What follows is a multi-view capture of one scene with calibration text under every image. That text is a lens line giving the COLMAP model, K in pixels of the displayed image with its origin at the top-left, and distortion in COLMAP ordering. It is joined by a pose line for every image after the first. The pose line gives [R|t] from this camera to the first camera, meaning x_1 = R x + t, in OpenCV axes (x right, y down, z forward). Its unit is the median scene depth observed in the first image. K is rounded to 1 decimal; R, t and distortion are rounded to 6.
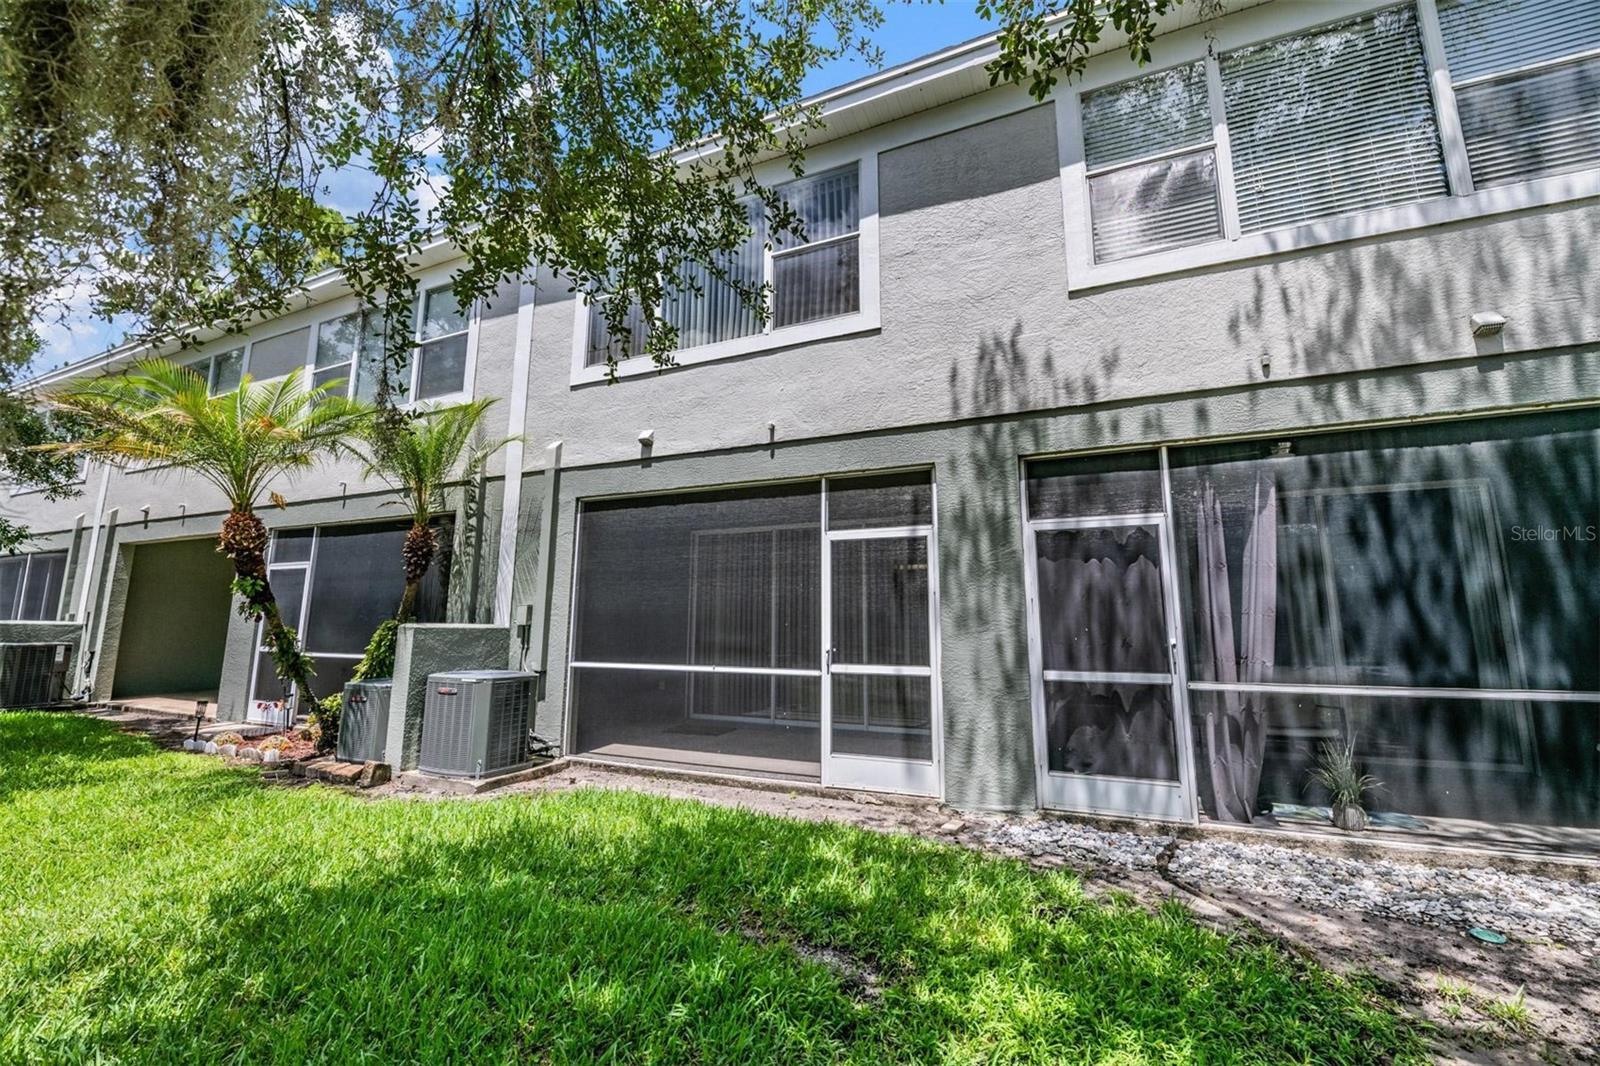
lens RADIAL K [[633.4, 0, 800.0], [0, 633.4, 533.0], [0, 0, 1]] dist [-0.012595, -0.000518]
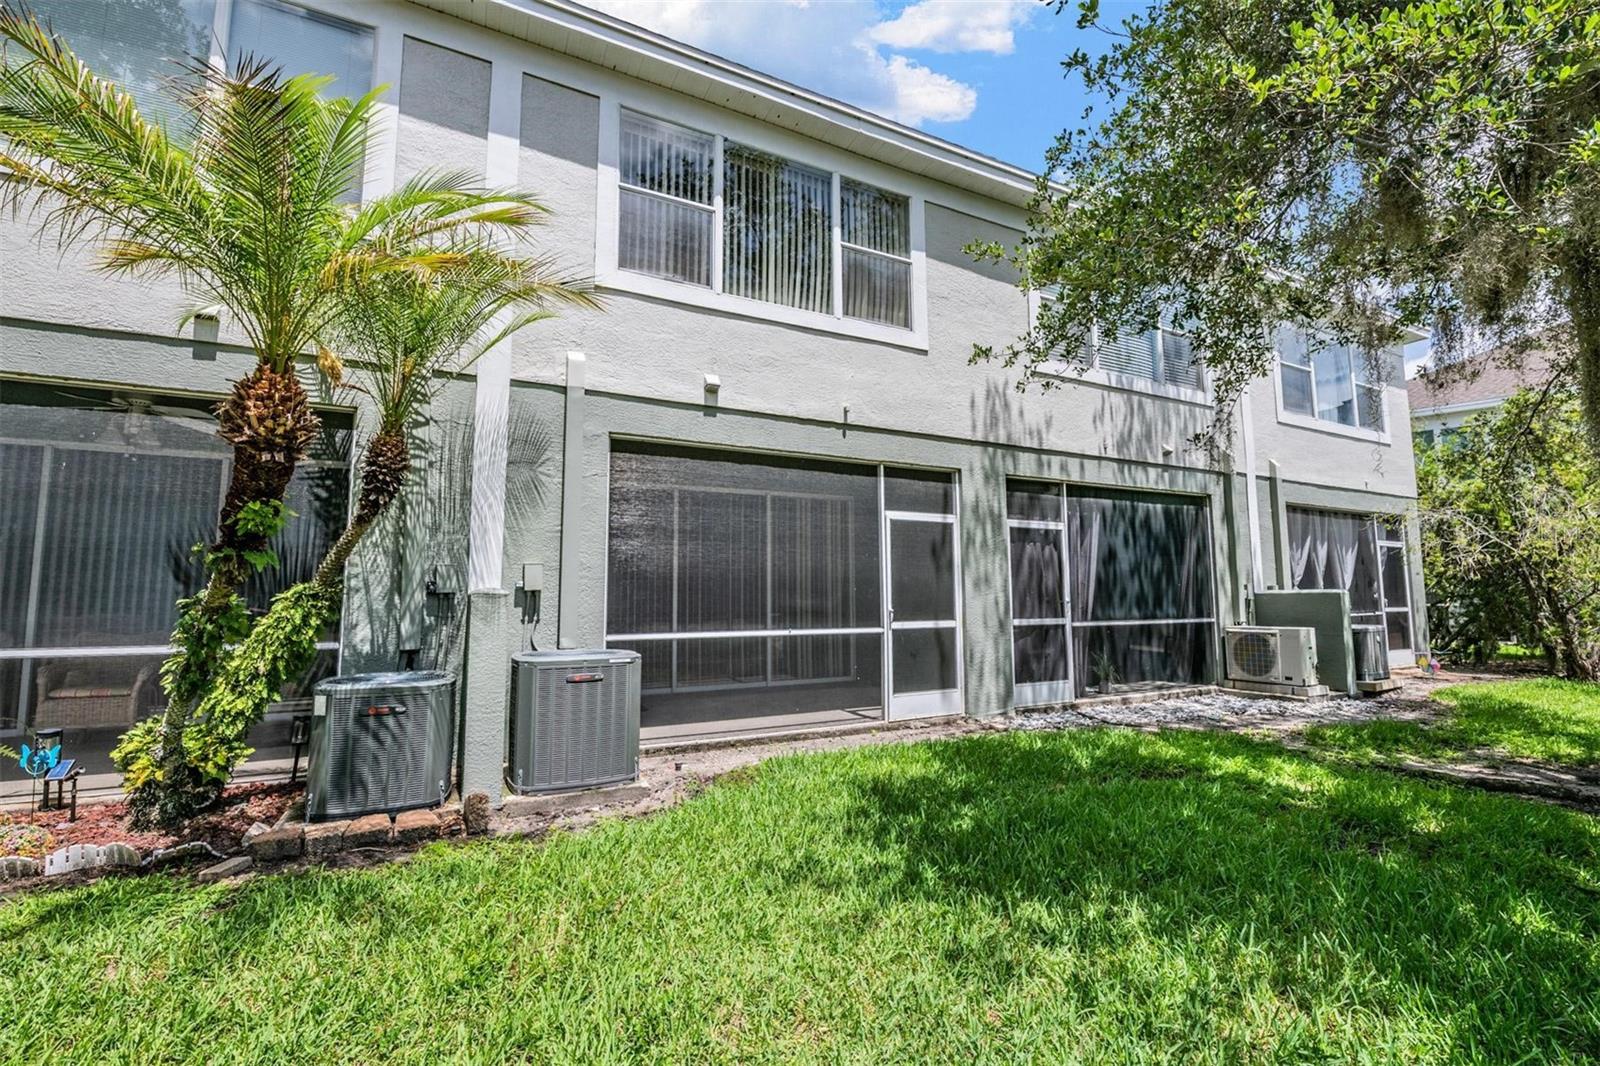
lens RADIAL K [[685.5, 0, 800.0], [0, 685.5, 533.0], [0, 0, 1]] dist [-0.013674, -0.000139]
pose [[0.638955, 0.062236, 0.766722, -1.113433], [-0.109589, 0.993920, 0.010649, 0.045807], [-0.761398, -0.090828, 0.641891, 0.322732]]
